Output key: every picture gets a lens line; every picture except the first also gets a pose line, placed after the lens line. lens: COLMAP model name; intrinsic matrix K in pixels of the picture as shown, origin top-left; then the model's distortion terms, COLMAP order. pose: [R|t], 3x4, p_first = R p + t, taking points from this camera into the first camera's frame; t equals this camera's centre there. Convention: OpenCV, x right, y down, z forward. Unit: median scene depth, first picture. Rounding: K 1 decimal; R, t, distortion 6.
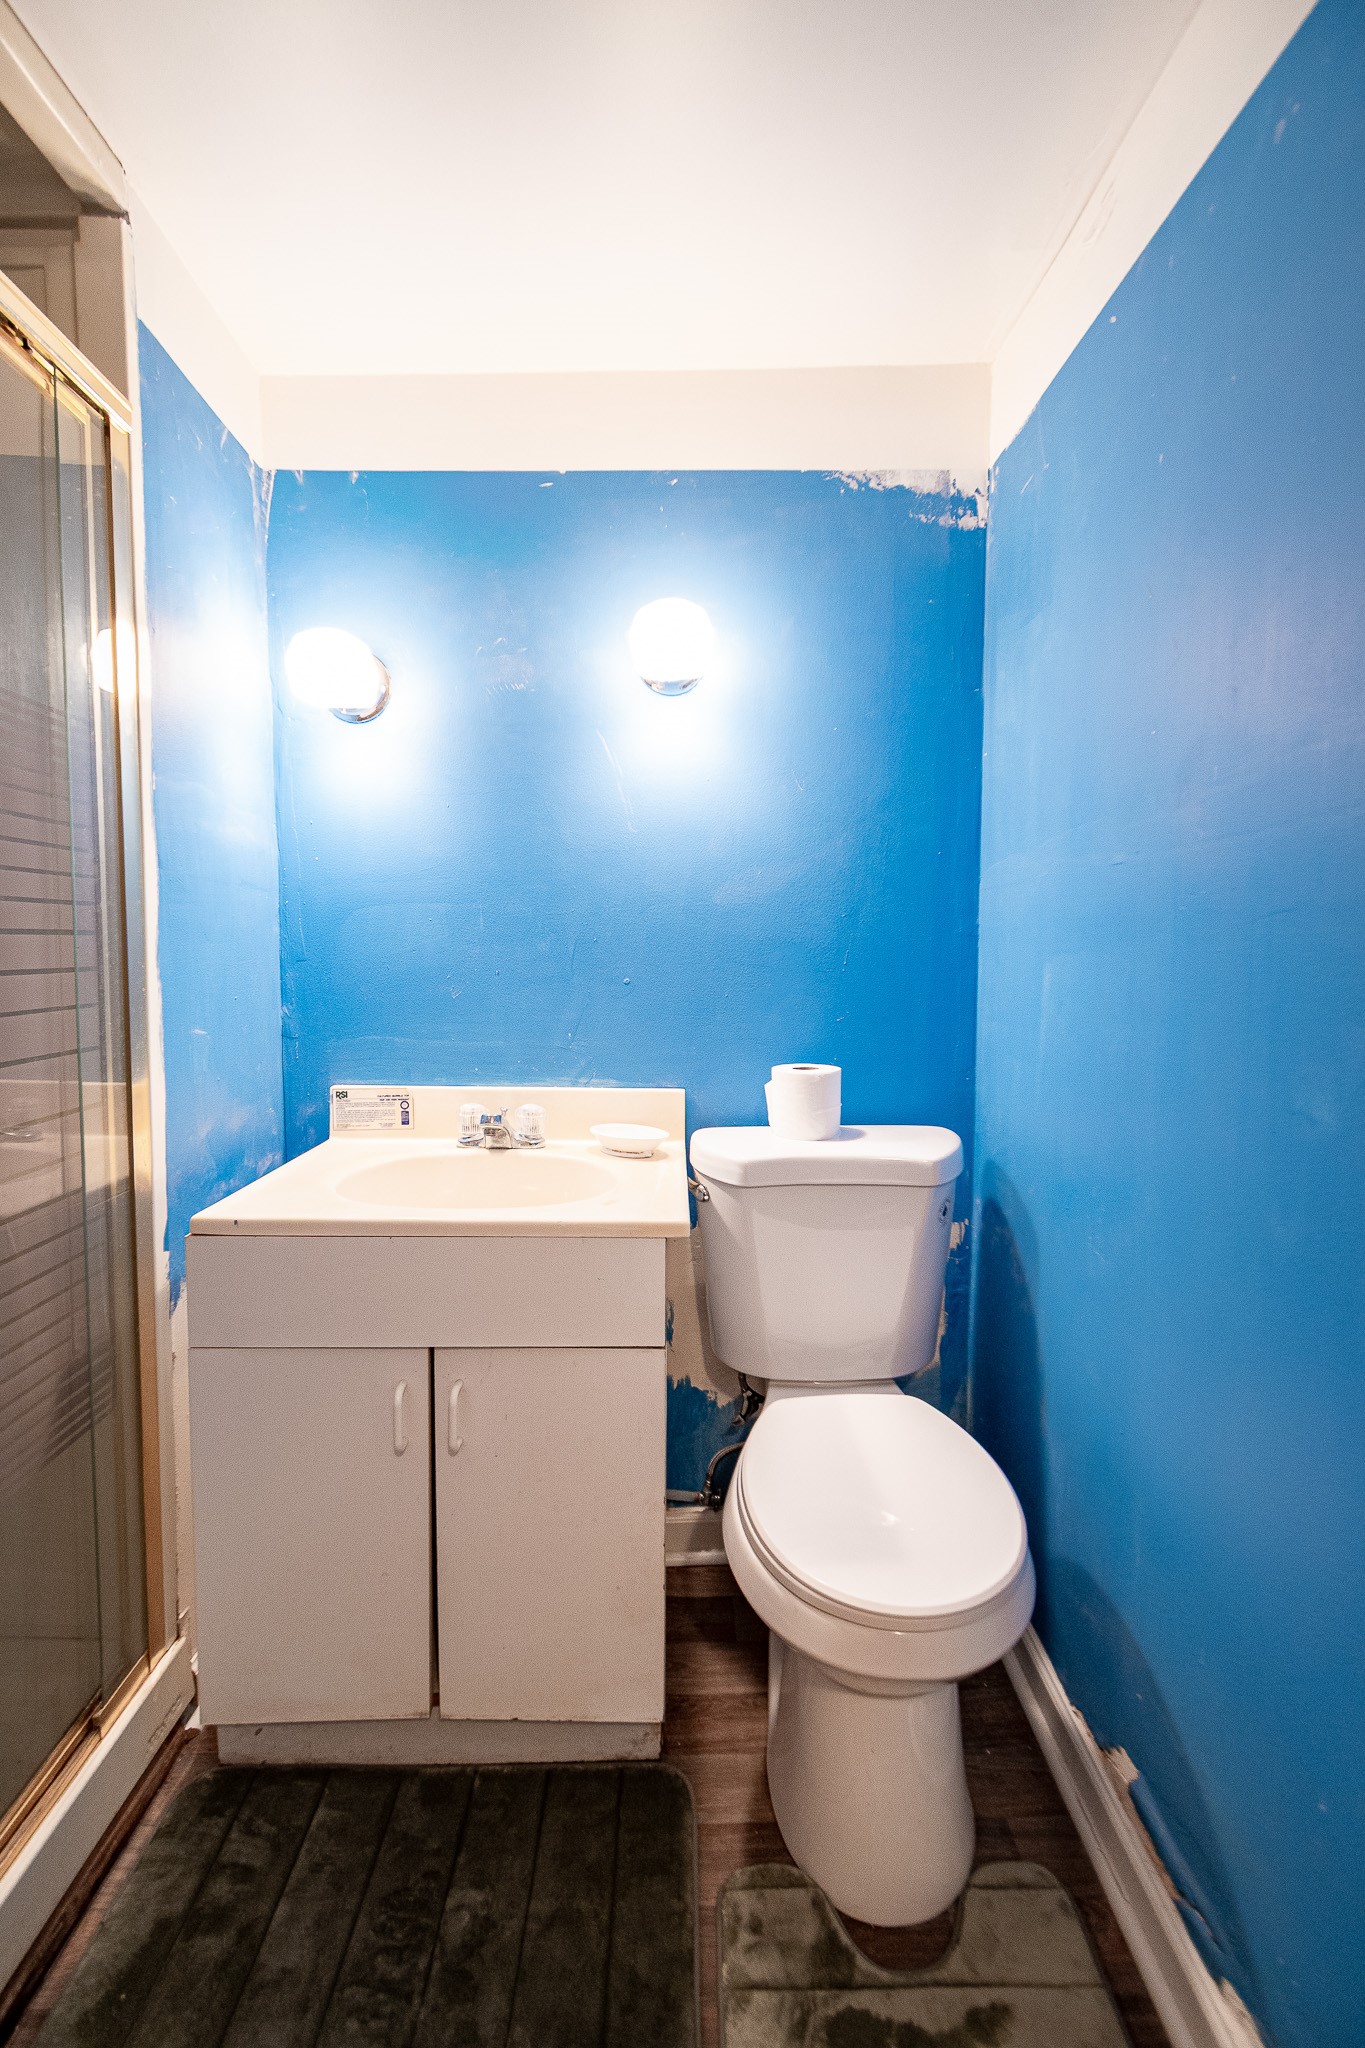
lens RADIAL K [[896.4, 0, 682.5], [0, 896.4, 1024.0], [0, 0, 1]] dist [0.010299, -0.006650]
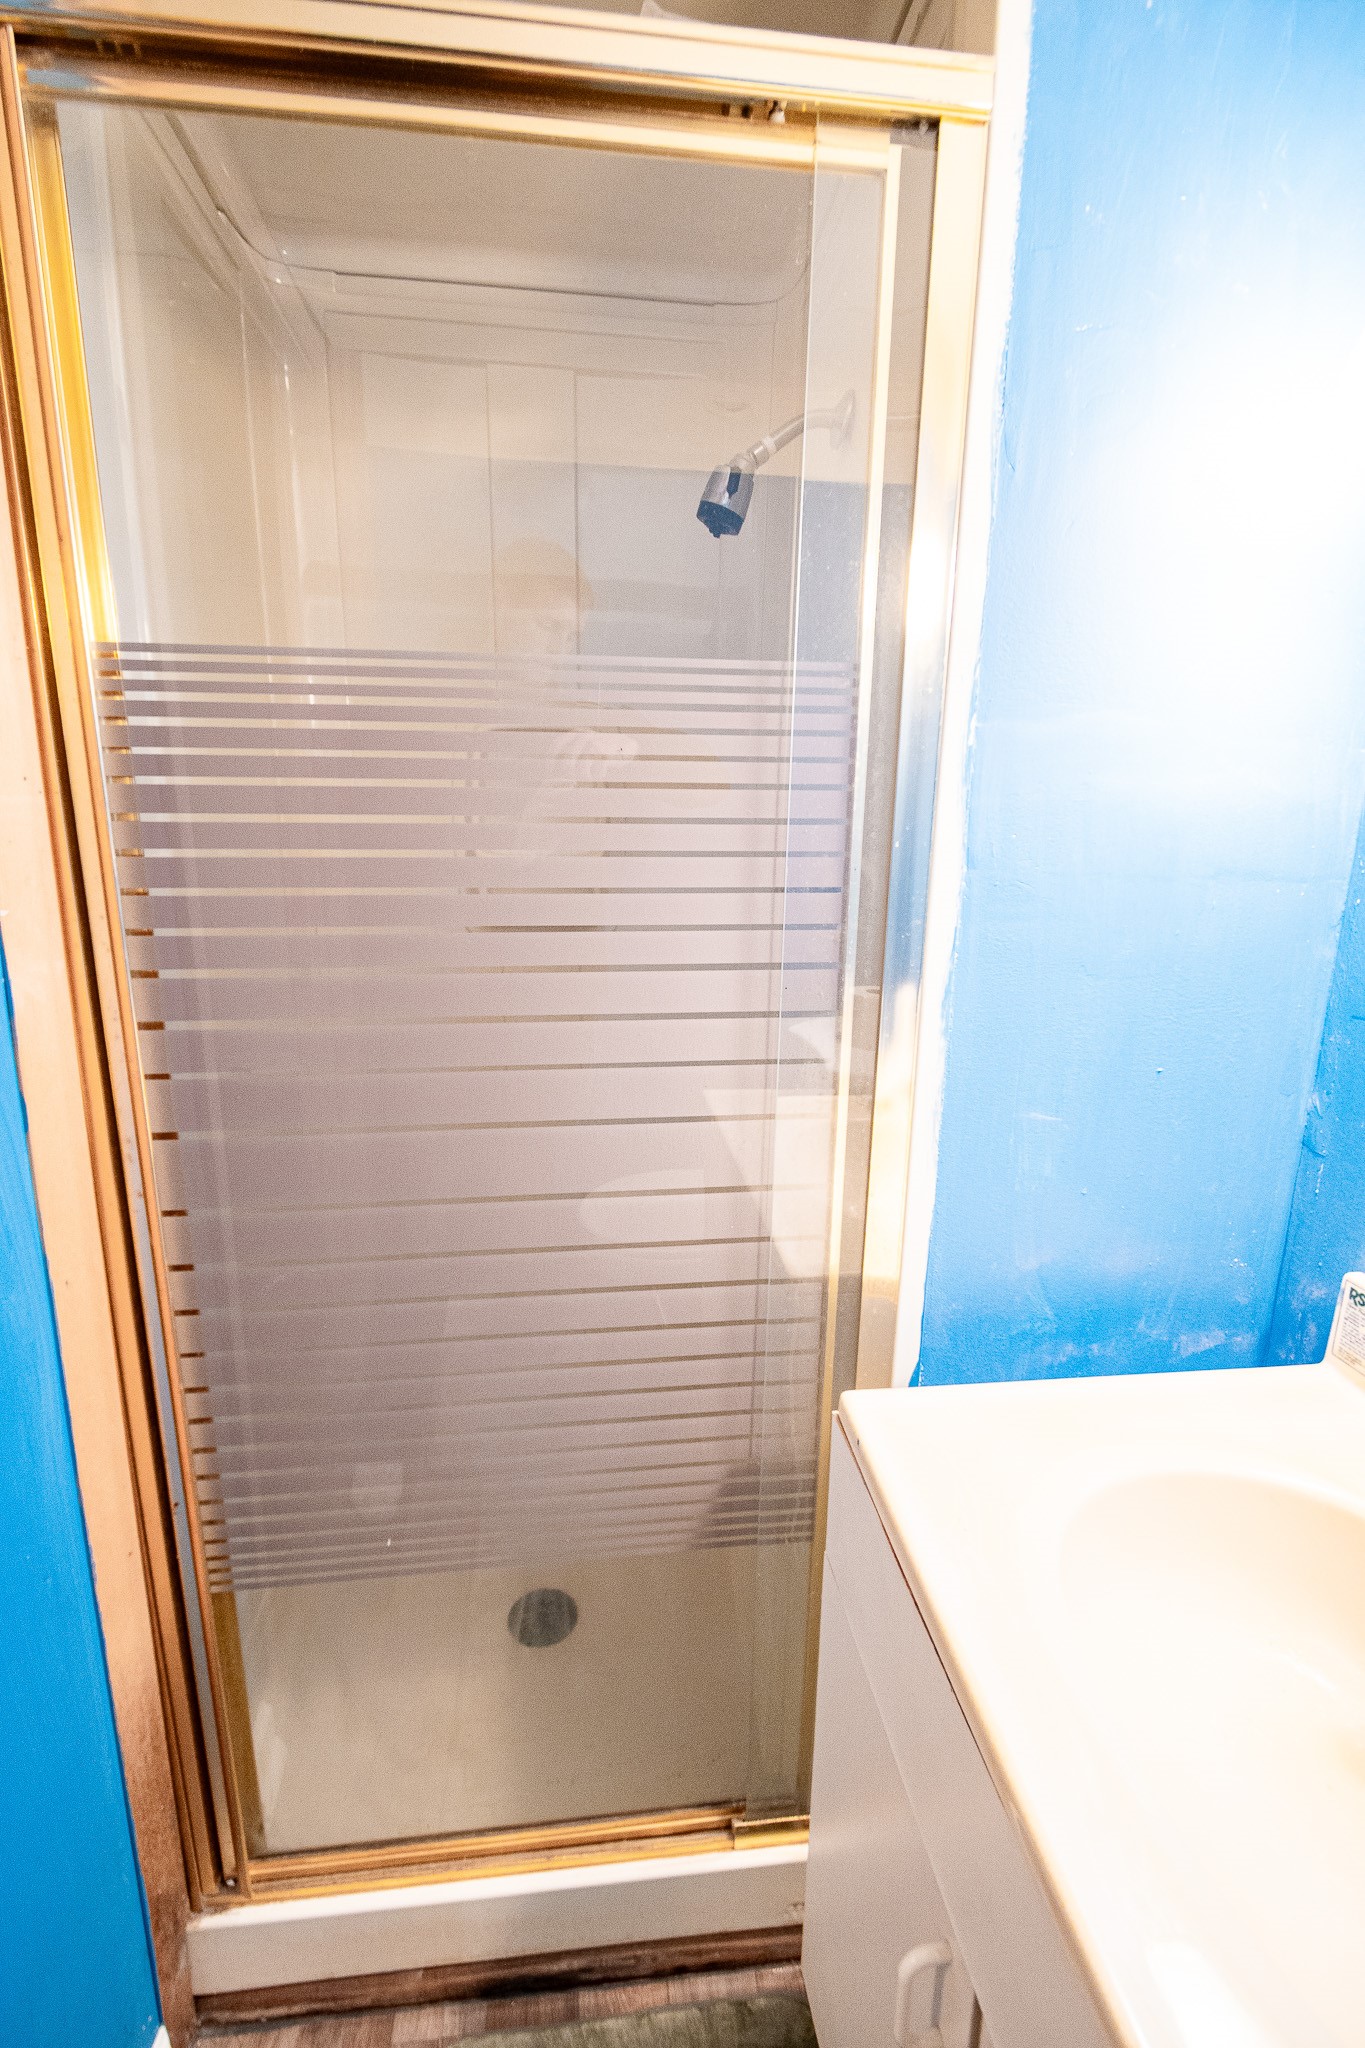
lens RADIAL K [[896.4, 0, 682.5], [0, 896.4, 1024.0], [0, 0, 1]] dist [0.010299, -0.006650]
pose [[0.094587, 0.209869, -0.973144, 0.052856], [-0.095008, 0.974967, 0.201028, -0.184587], [0.990973, 0.073442, 0.112159, 0.775091]]
